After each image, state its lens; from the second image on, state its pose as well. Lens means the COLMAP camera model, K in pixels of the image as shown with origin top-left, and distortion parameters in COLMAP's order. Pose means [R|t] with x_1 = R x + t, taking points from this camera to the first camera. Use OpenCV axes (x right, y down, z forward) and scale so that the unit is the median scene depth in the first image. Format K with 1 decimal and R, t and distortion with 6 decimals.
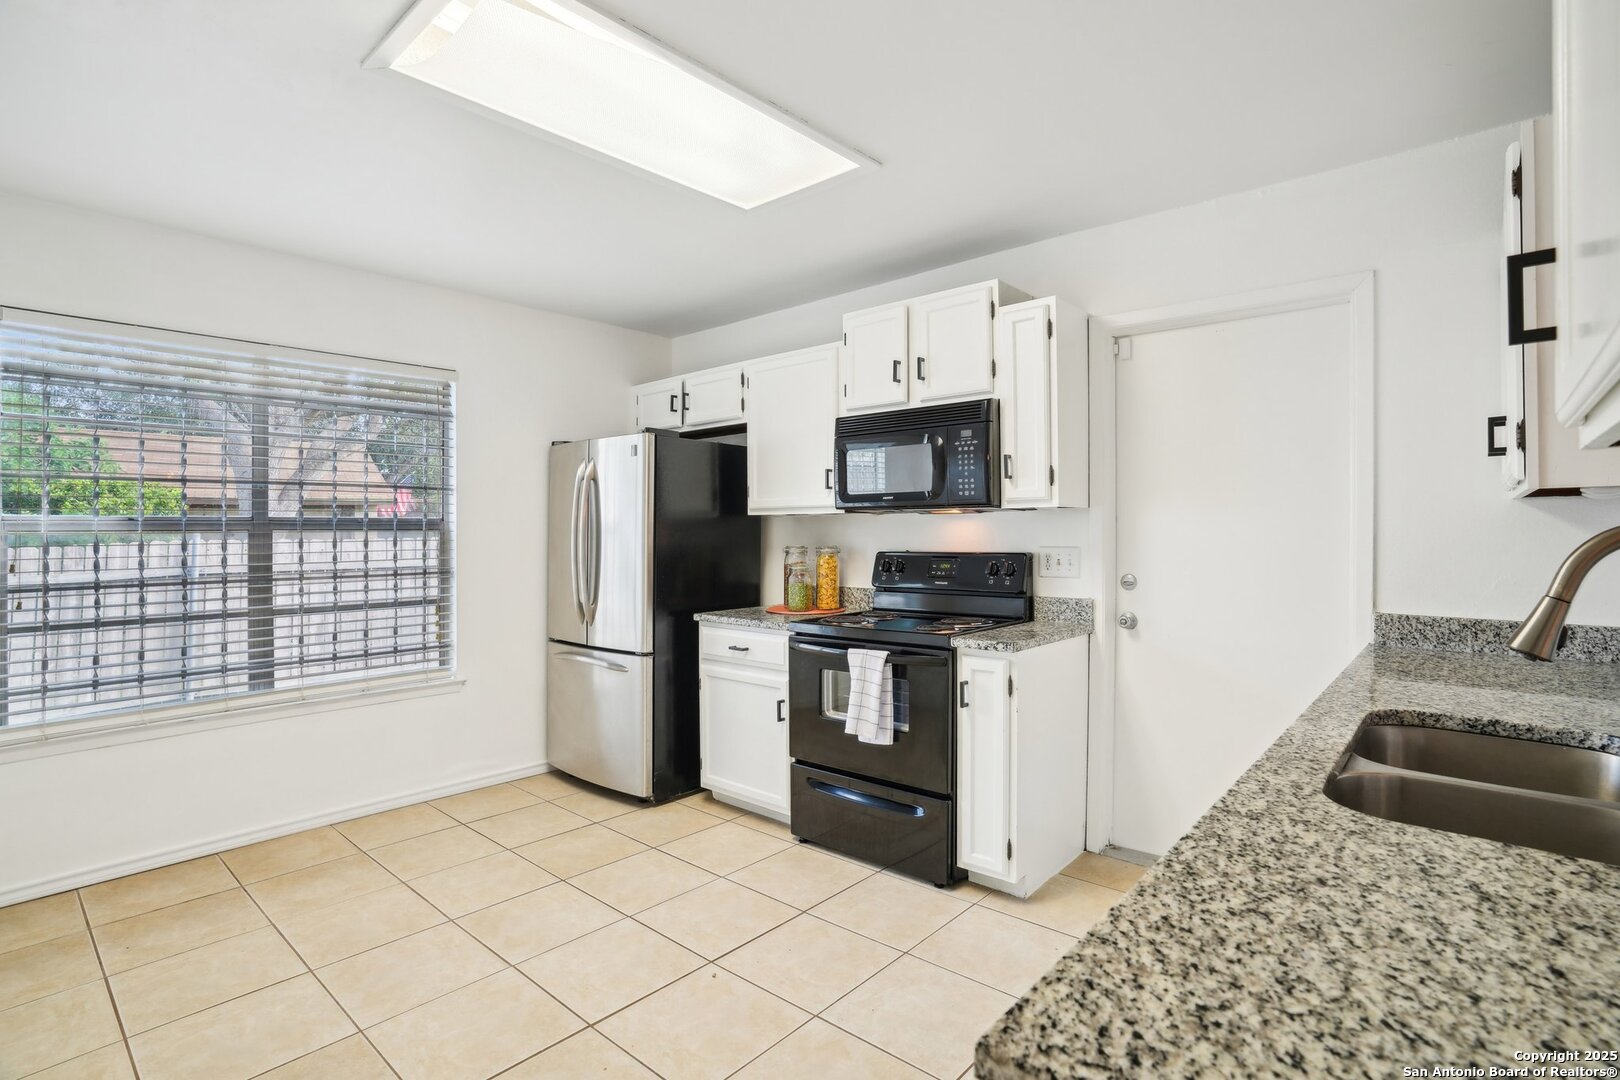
lens RADIAL K [[781.5, 0, 807.2], [0, 781.5, 536.1], [0, 0, 1]] dist [-0.047737, 0.000829]
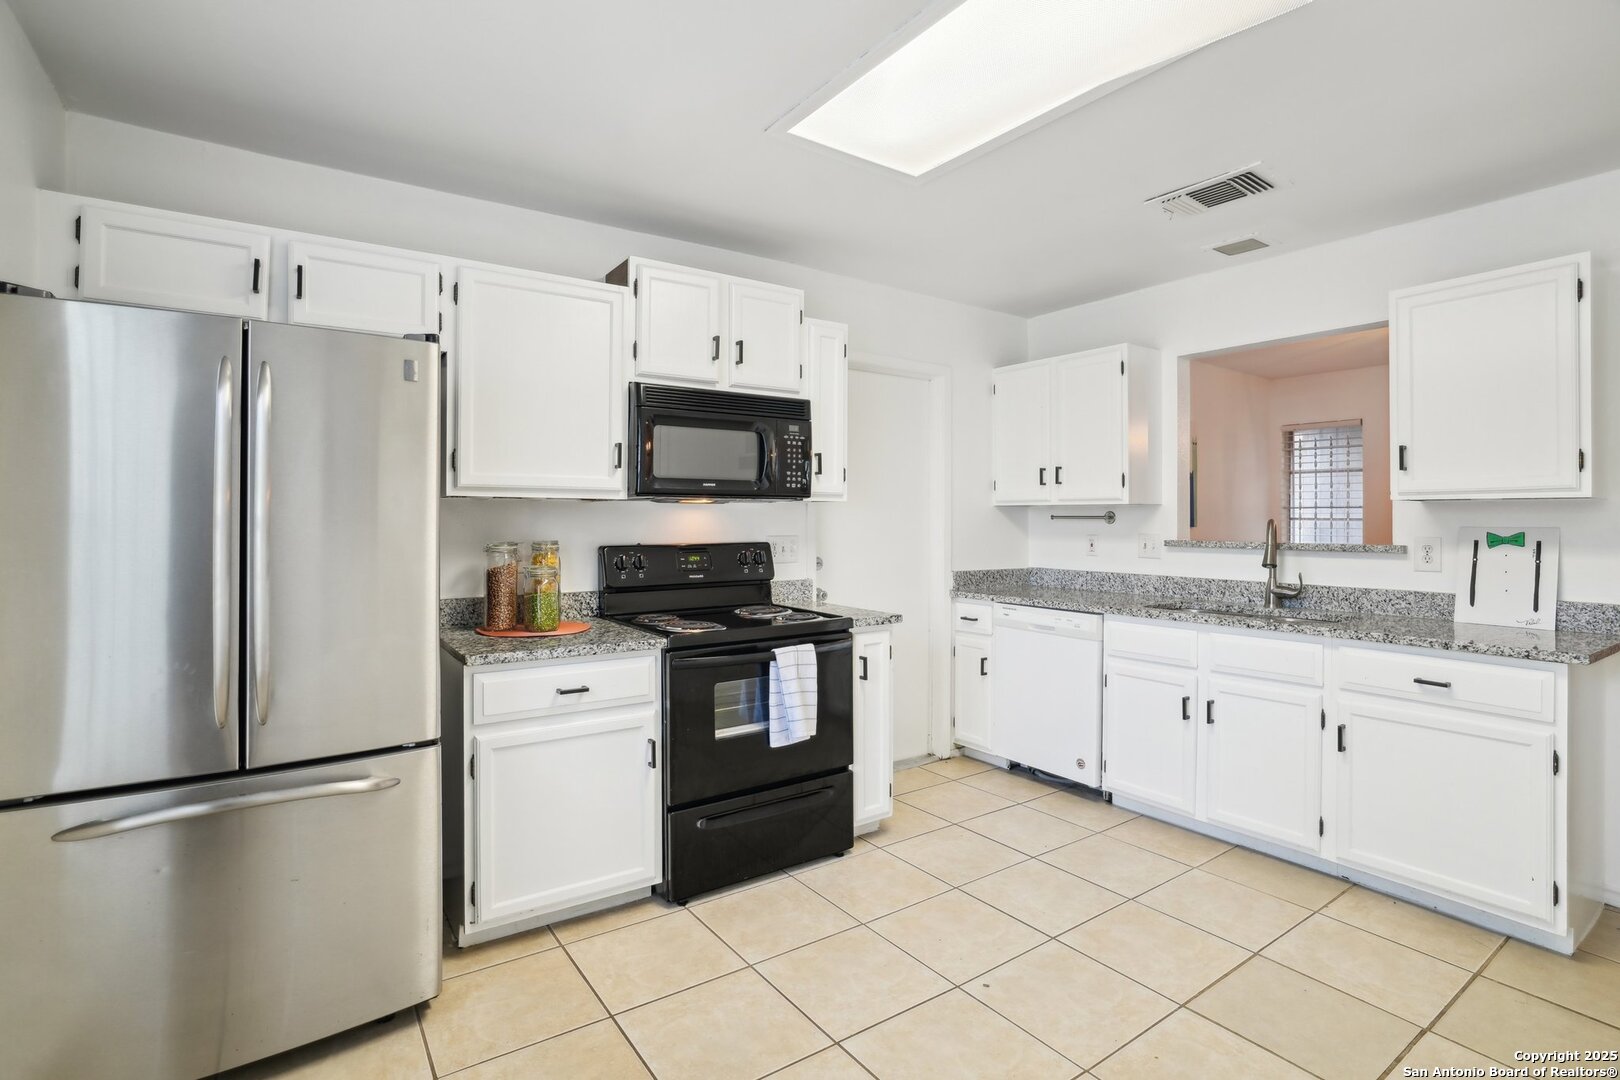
lens RADIAL K [[781.5, 0, 807.2], [0, 781.5, 536.1], [0, 0, 1]] dist [-0.047737, 0.000829]
pose [[0.243463, -0.017894, 0.969745, -0.802529], [0.004005, 0.999840, 0.017443, -0.005432], [-0.969902, -0.000363, 0.243496, 0.720009]]
